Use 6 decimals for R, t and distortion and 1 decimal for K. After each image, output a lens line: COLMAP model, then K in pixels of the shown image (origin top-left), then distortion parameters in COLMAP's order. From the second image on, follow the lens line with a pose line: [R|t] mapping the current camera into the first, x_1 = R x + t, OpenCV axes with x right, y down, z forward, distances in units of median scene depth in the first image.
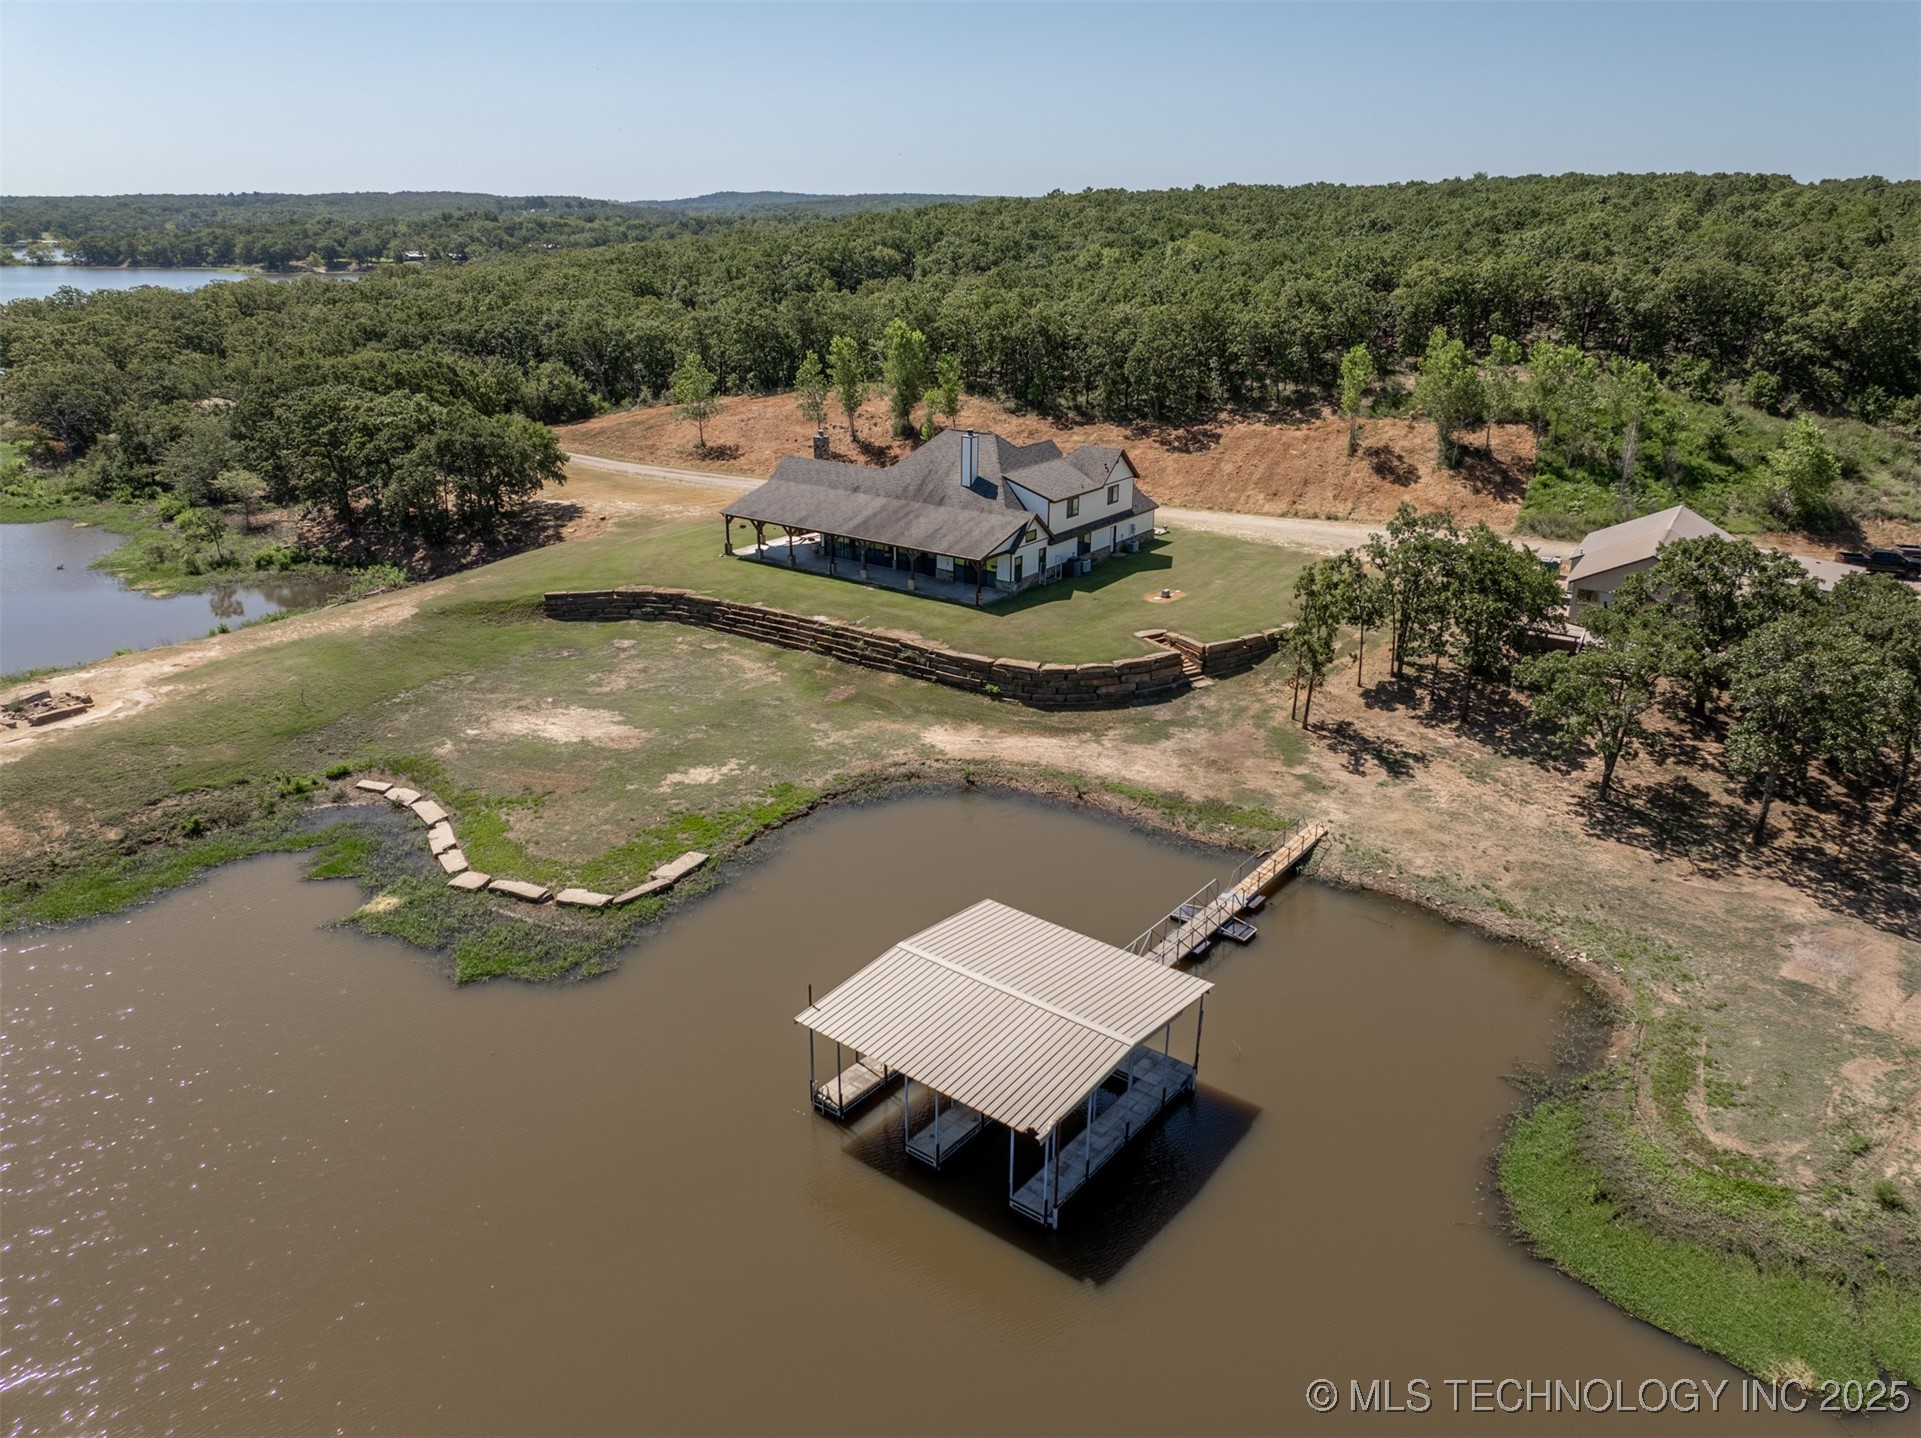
lens RADIAL K [[1368.4, 0, 960.0], [0, 1368.4, 644.0], [0, 0, 1]] dist [0.006523, -0.092375]
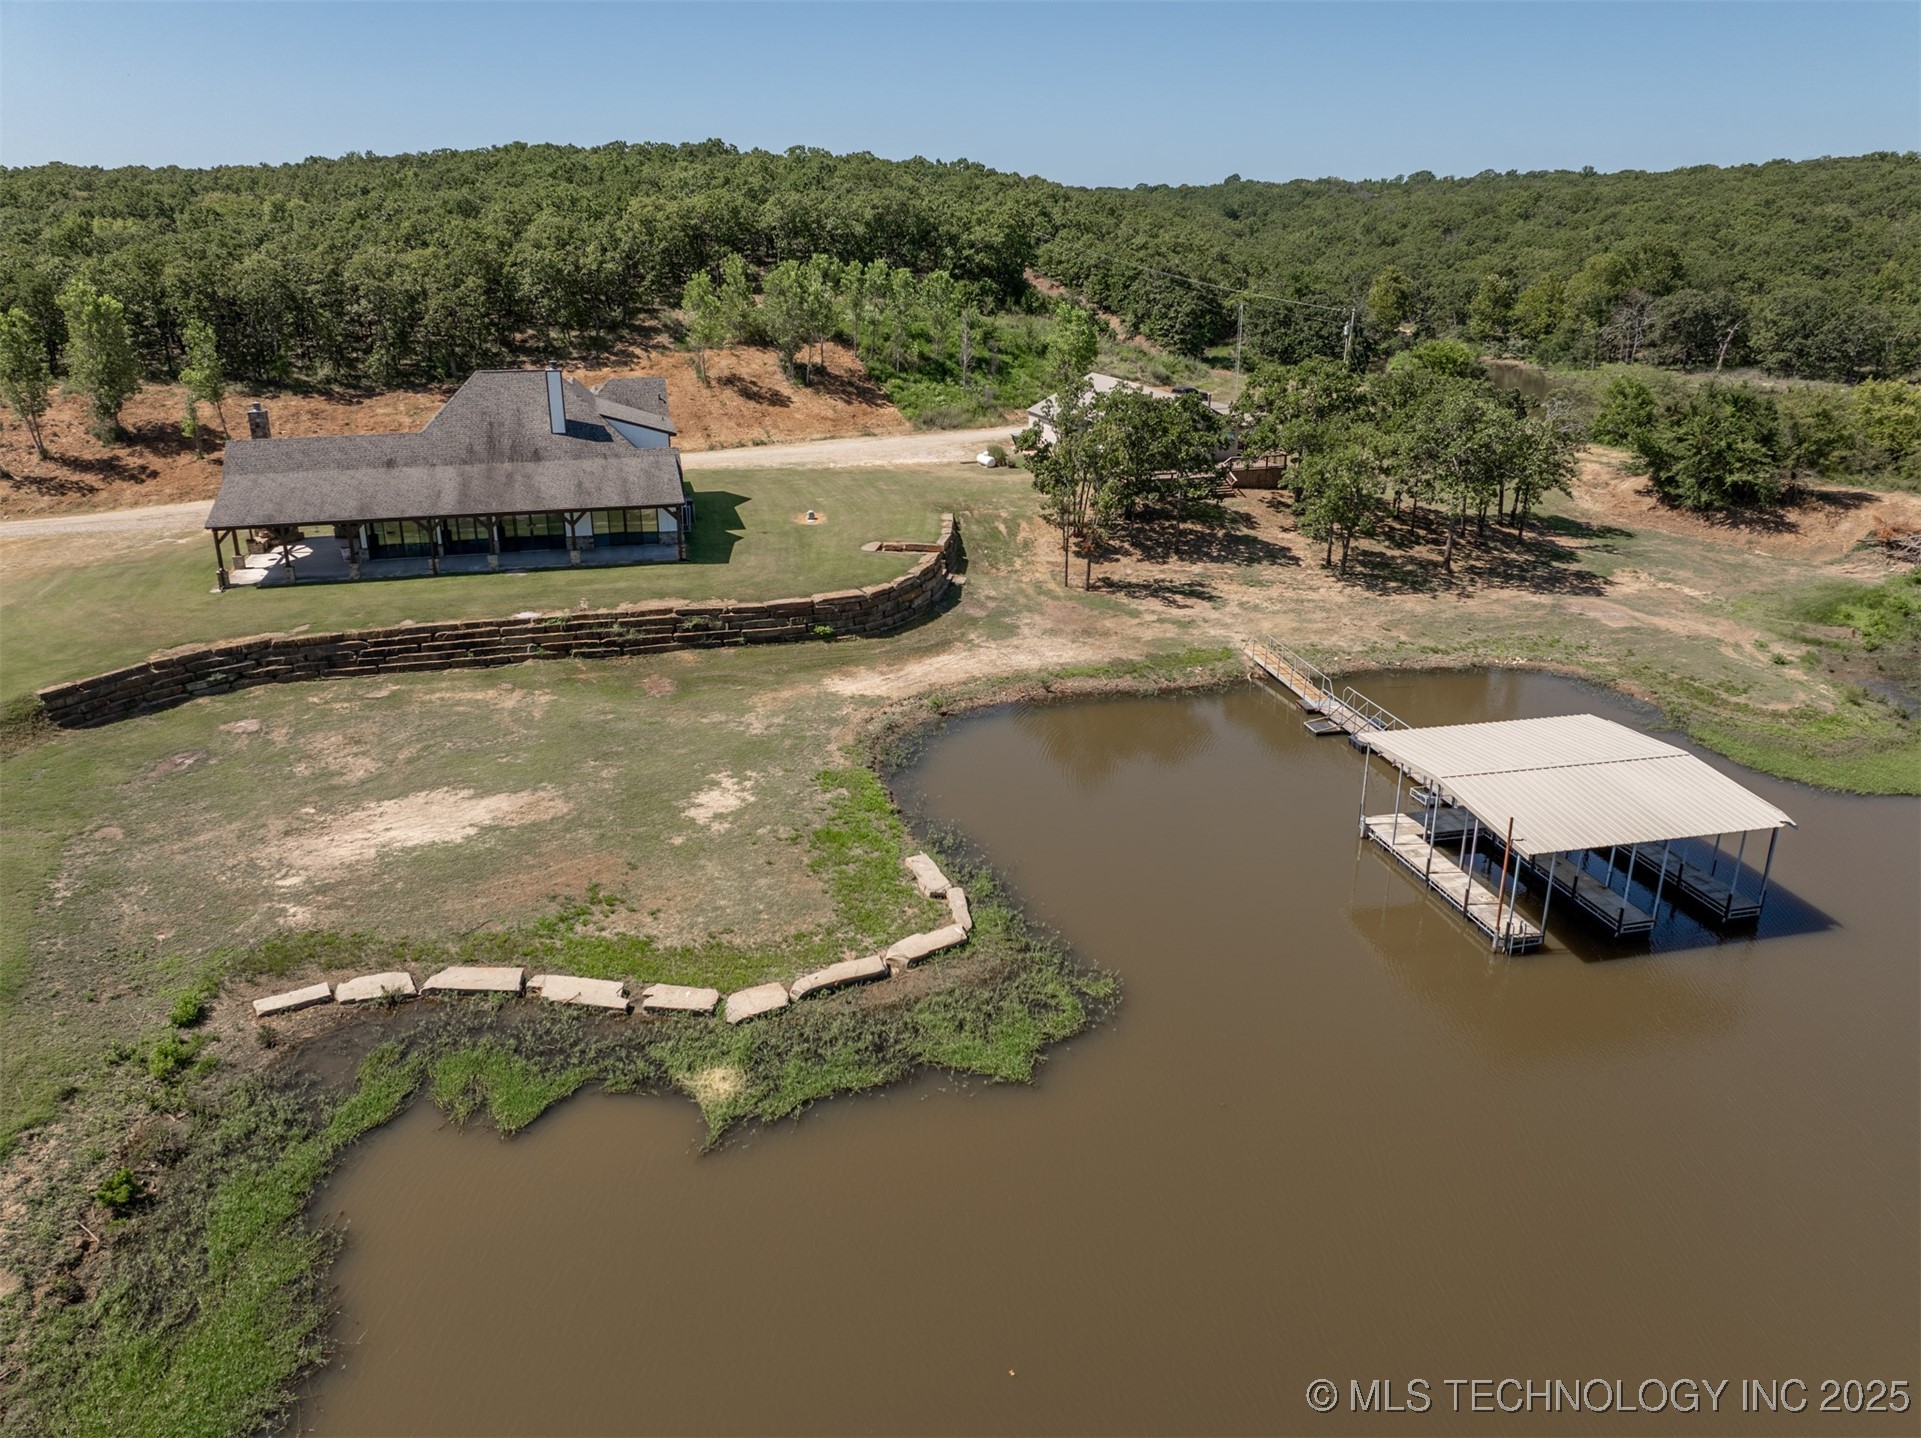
lens RADIAL K [[1351.2, 0, 964.8], [0, 1351.2, 706.0], [0, 0, 1]] dist [-0.048372, 0.020822]
pose [[0.635698, -0.265037, 0.725013, -0.520304], [0.237113, 0.960848, 0.143346, -0.020677], [-0.734619, 0.080785, 0.673653, 0.353788]]
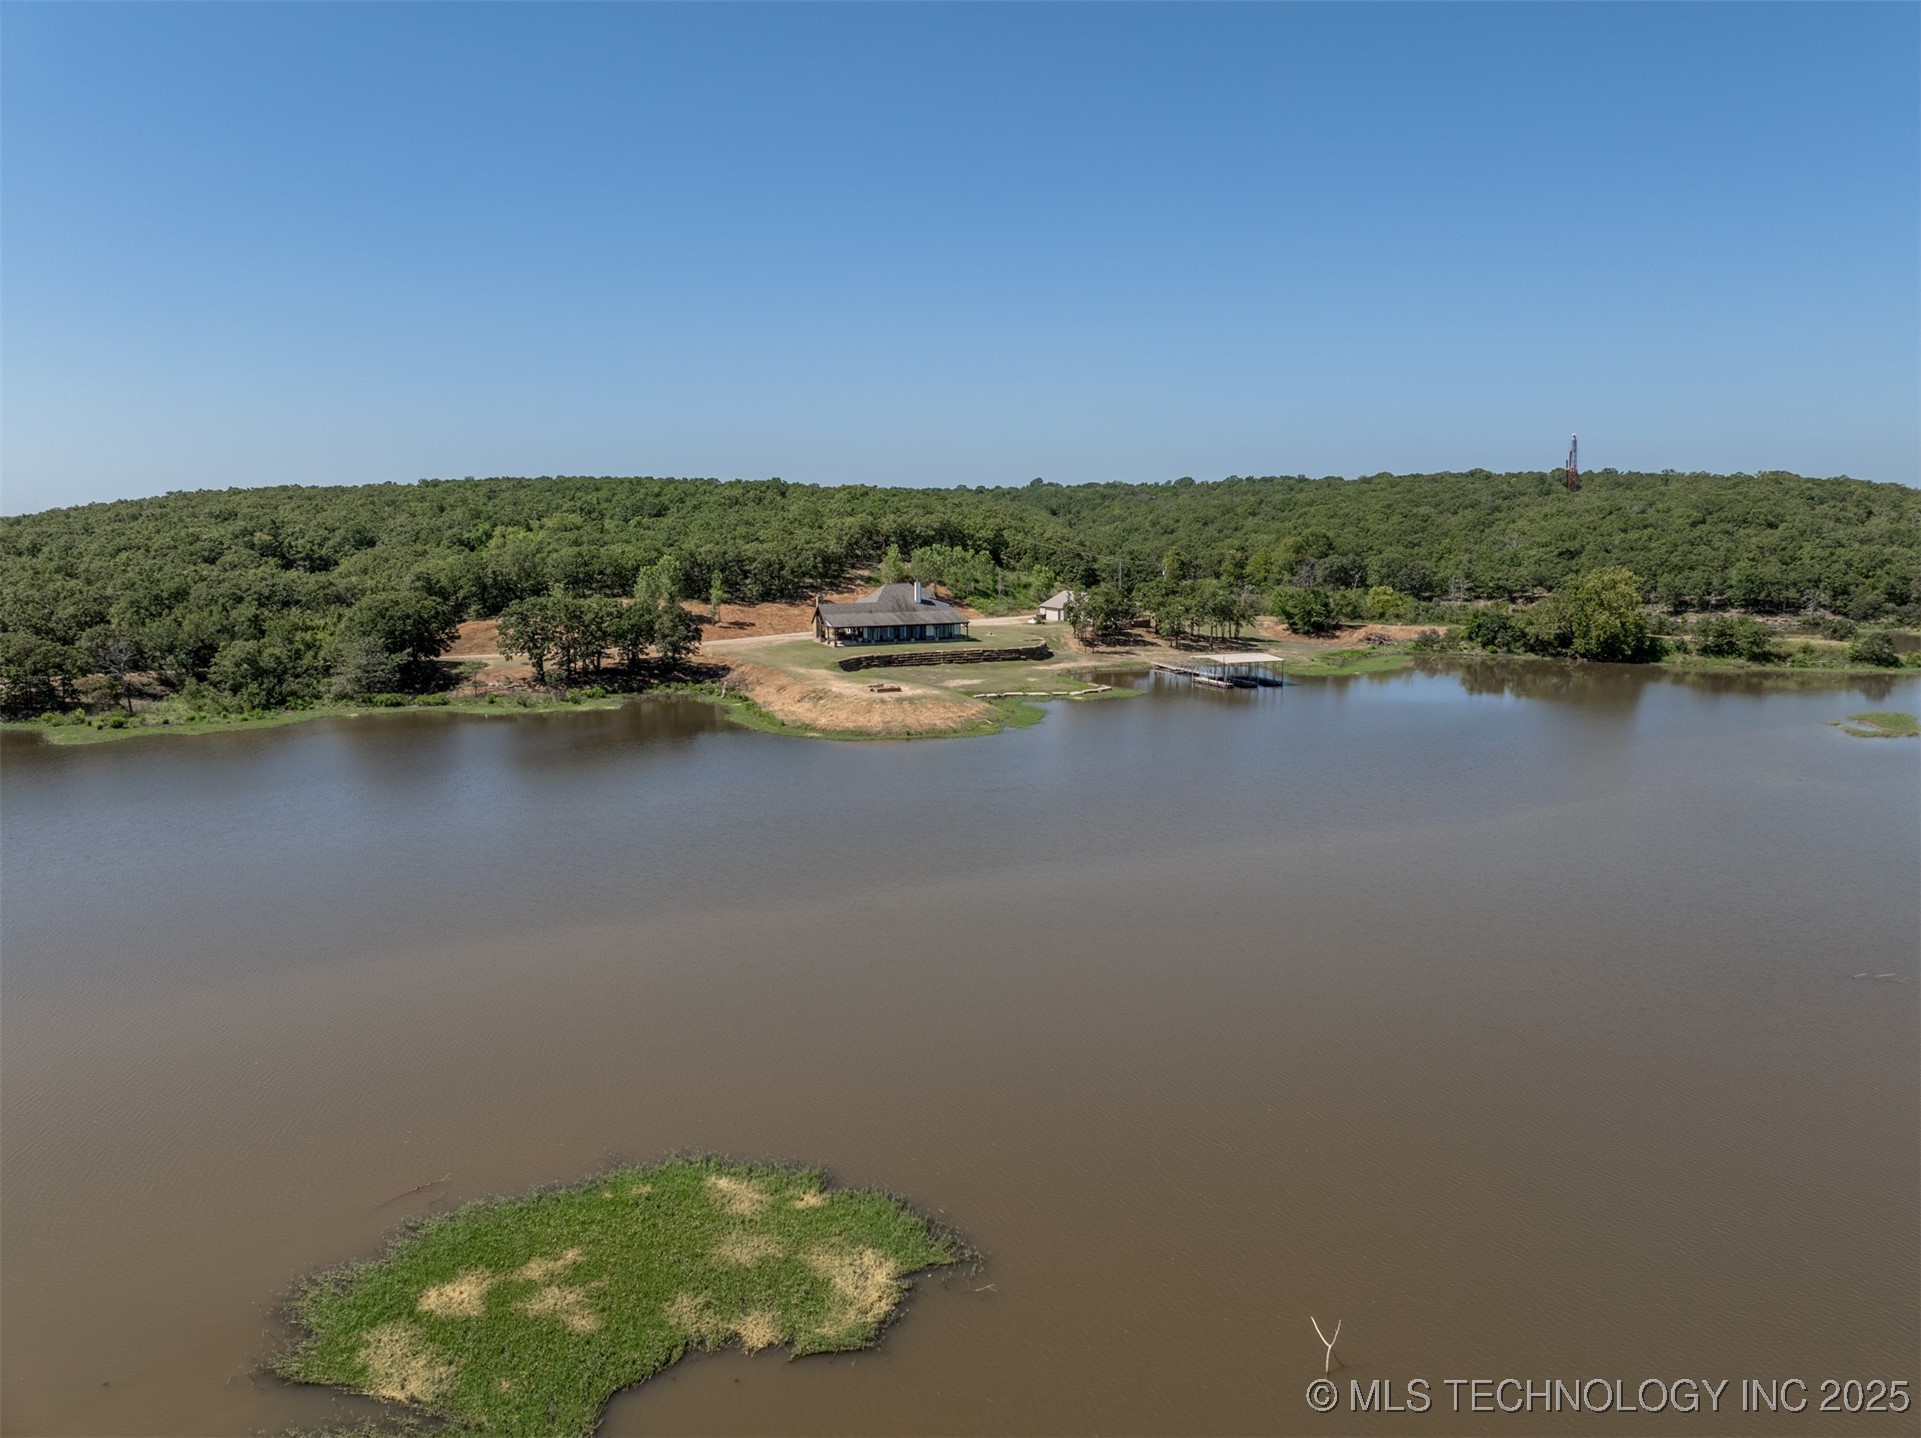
lens RADIAL K [[1351.2, 0, 964.8], [0, 1351.2, 706.0], [0, 0, 1]] dist [-0.048372, 0.020822]
pose [[0.512909, -0.130159, 0.848518, -2.236163], [0.270988, 0.962447, -0.016170, 0.132878], [-0.814549, 0.238232, 0.528919, -0.296223]]
